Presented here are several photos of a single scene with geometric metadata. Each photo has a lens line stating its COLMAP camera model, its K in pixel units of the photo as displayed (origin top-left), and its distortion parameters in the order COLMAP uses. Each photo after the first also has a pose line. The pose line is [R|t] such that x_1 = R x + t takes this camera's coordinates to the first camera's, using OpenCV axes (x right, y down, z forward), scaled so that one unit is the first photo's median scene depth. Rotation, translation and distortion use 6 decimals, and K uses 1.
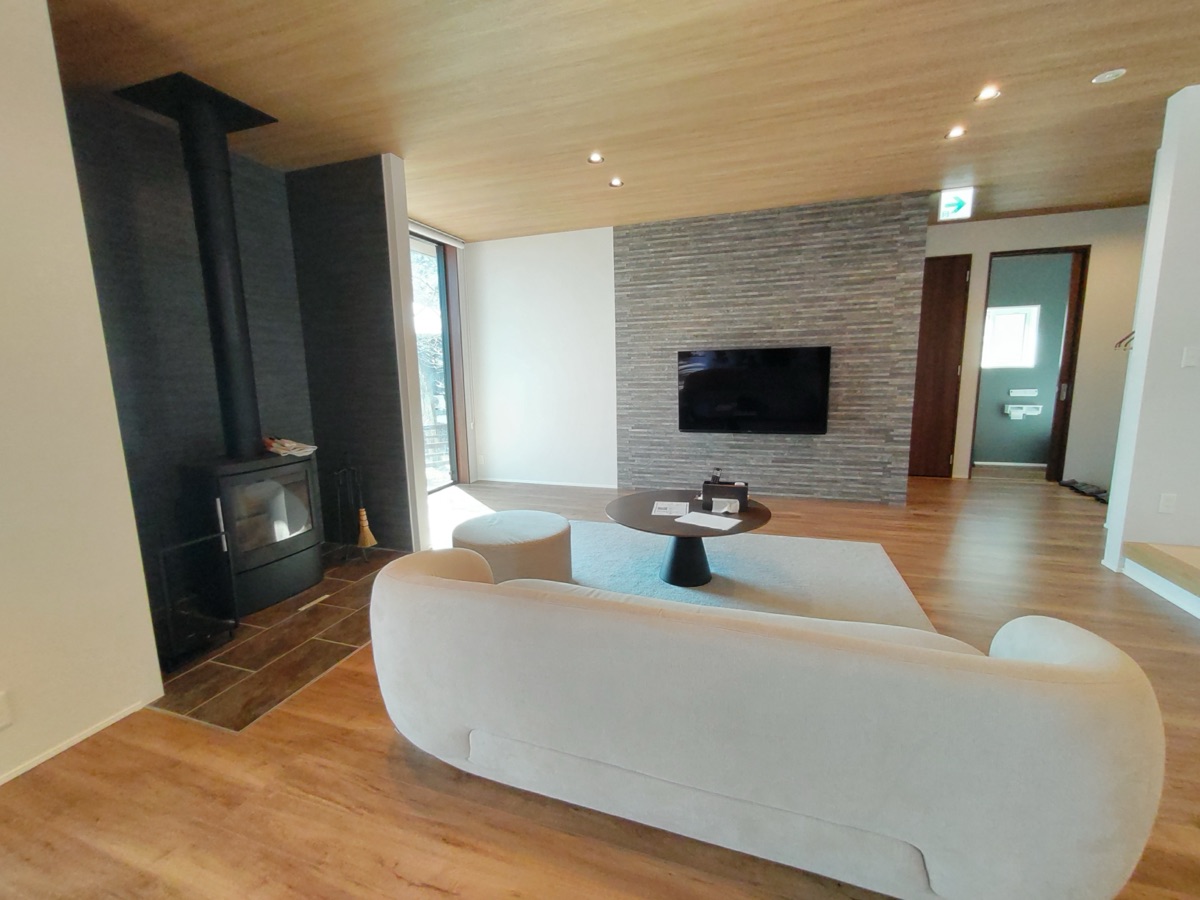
lens RADIAL K [[505.3, 0, 593.4], [0, 505.3, 443.9], [0, 0, 1]] dist [-0.000380, 0.000327]
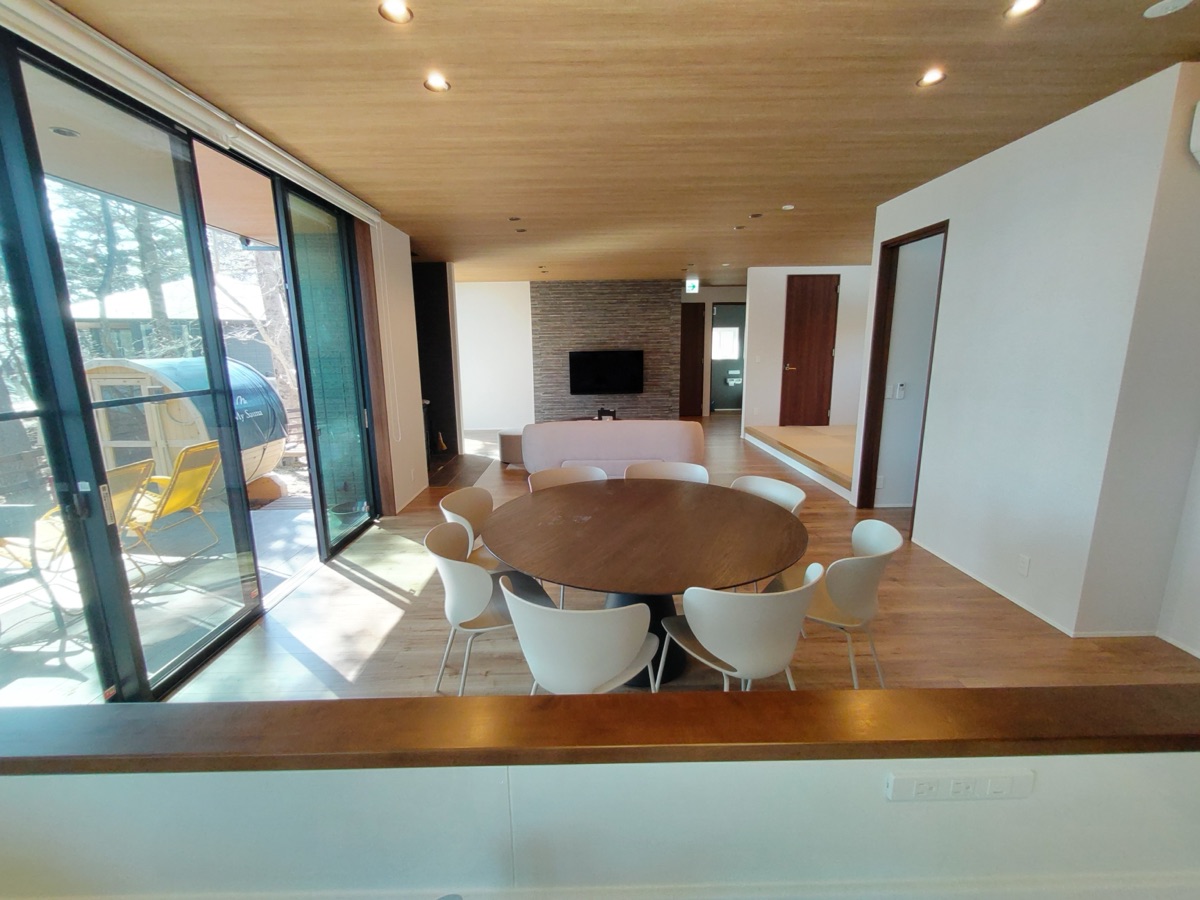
lens RADIAL K [[505.3, 0, 593.4], [0, 505.3, 443.9], [0, 0, 1]] dist [-0.000380, 0.000327]
pose [[0.944917, -0.056433, 0.322409, -0.369650], [0.044767, 0.998050, 0.043490, 0.080984], [-0.324234, -0.026661, 0.945601, -0.809965]]
